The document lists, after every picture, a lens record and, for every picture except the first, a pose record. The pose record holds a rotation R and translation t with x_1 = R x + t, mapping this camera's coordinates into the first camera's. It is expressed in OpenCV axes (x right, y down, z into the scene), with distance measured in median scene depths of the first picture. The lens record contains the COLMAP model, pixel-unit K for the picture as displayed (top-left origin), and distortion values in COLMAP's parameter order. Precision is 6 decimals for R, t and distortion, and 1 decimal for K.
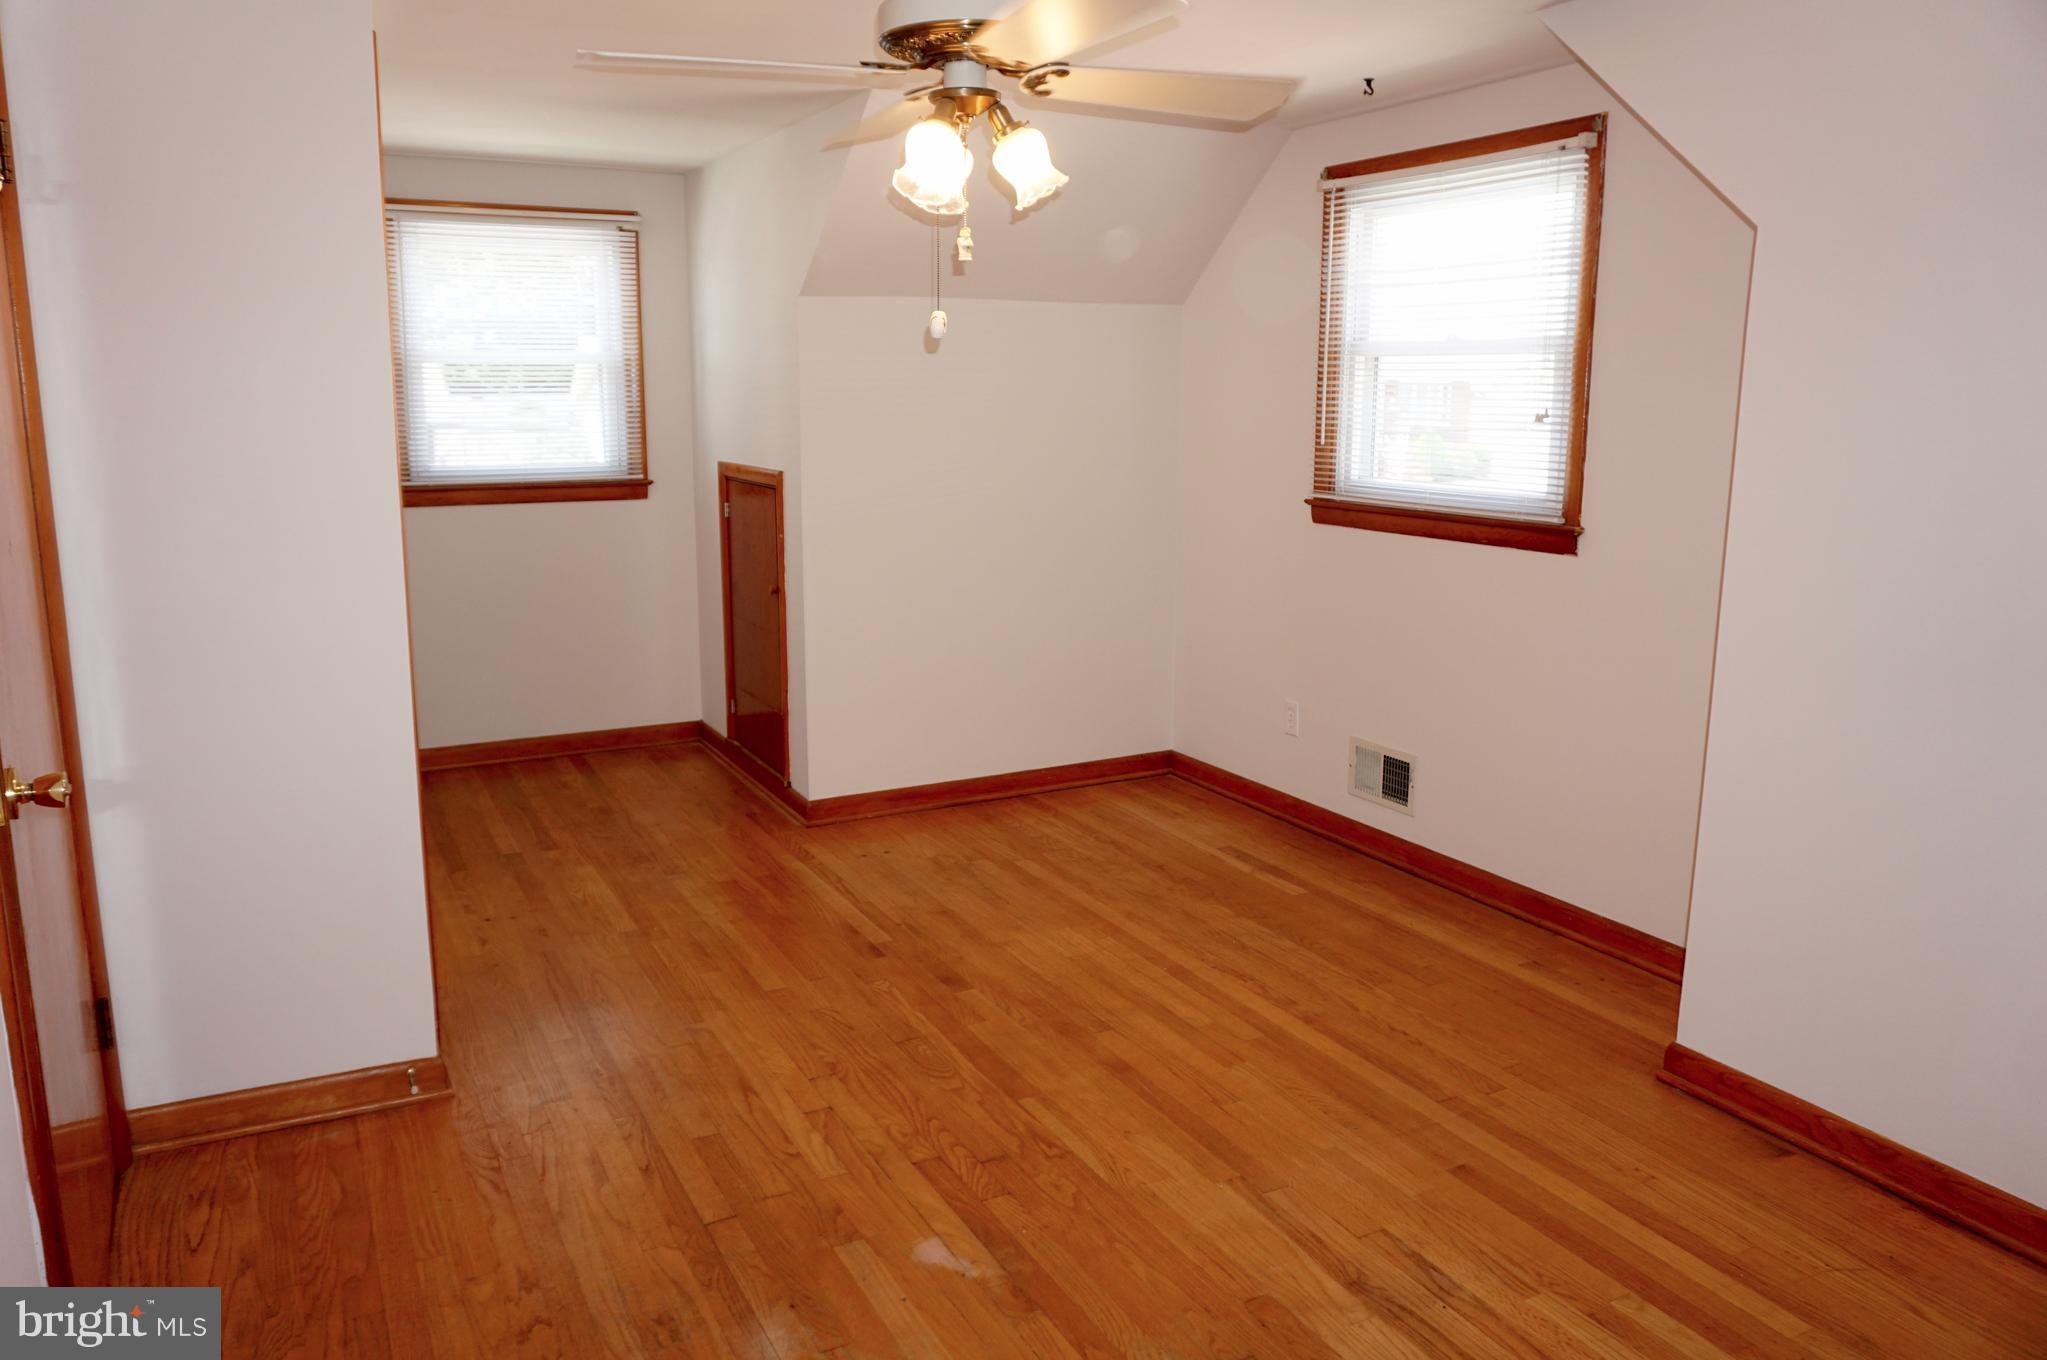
lens RADIAL K [[1387.3, 0, 980.8], [0, 1387.3, 675.1], [0, 0, 1]] dist [-0.033208, 0.022675]
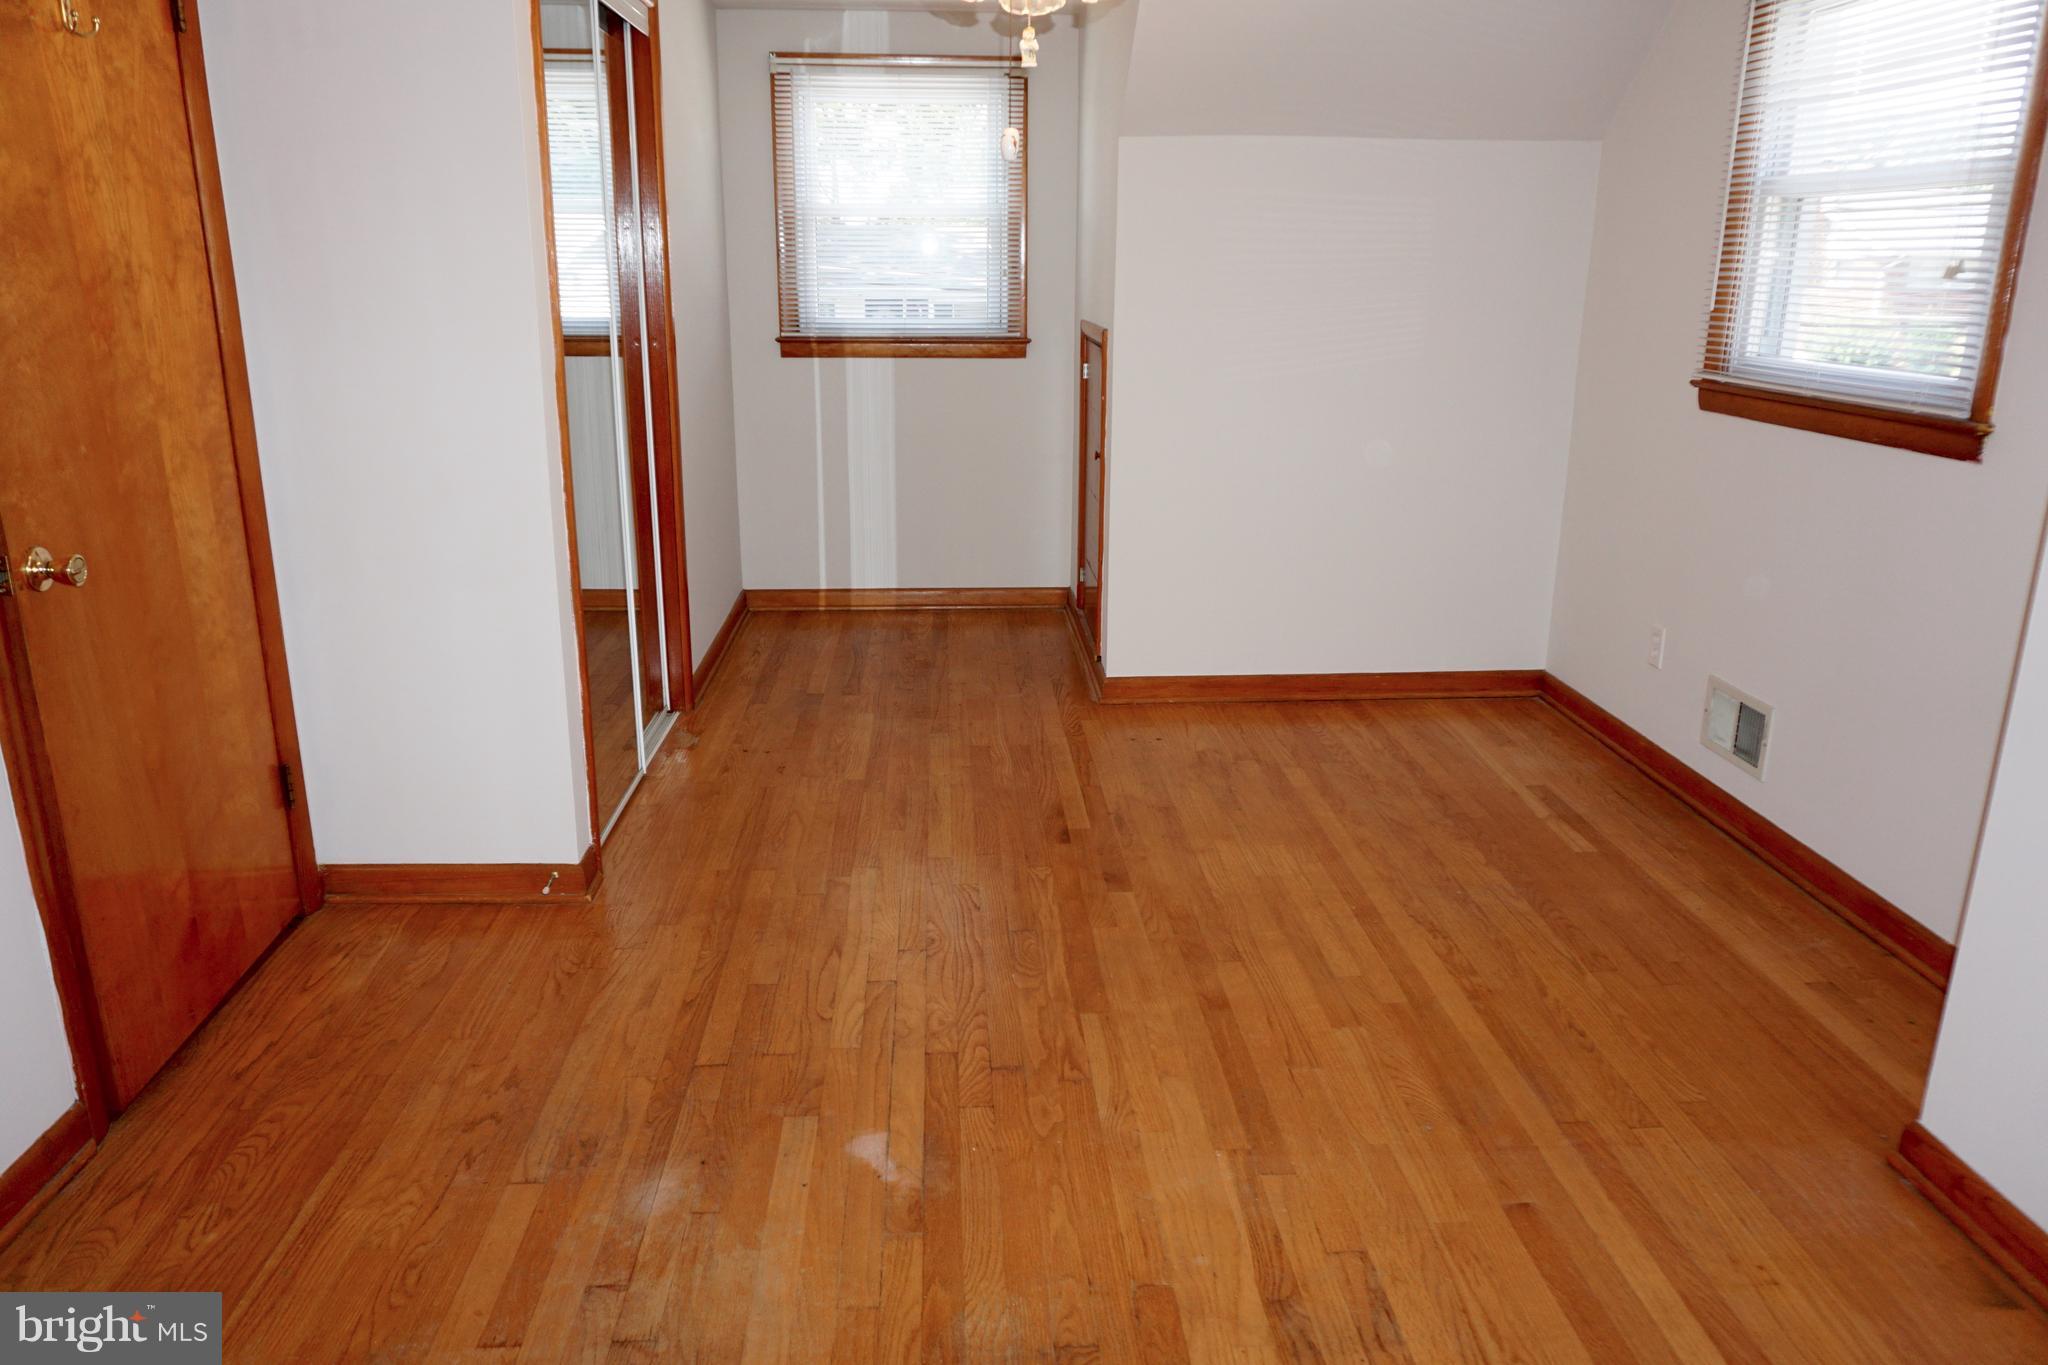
lens RADIAL K [[1388.0, 0, 981.3], [0, 1388.0, 677.6], [0, 0, 1]] dist [-0.033208, 0.022675]
pose [[0.921225, 0.117182, -0.370963, 0.224463], [-0.083645, 0.990917, 0.105299, -0.005190], [0.379932, -0.065975, 0.922659, 0.109642]]
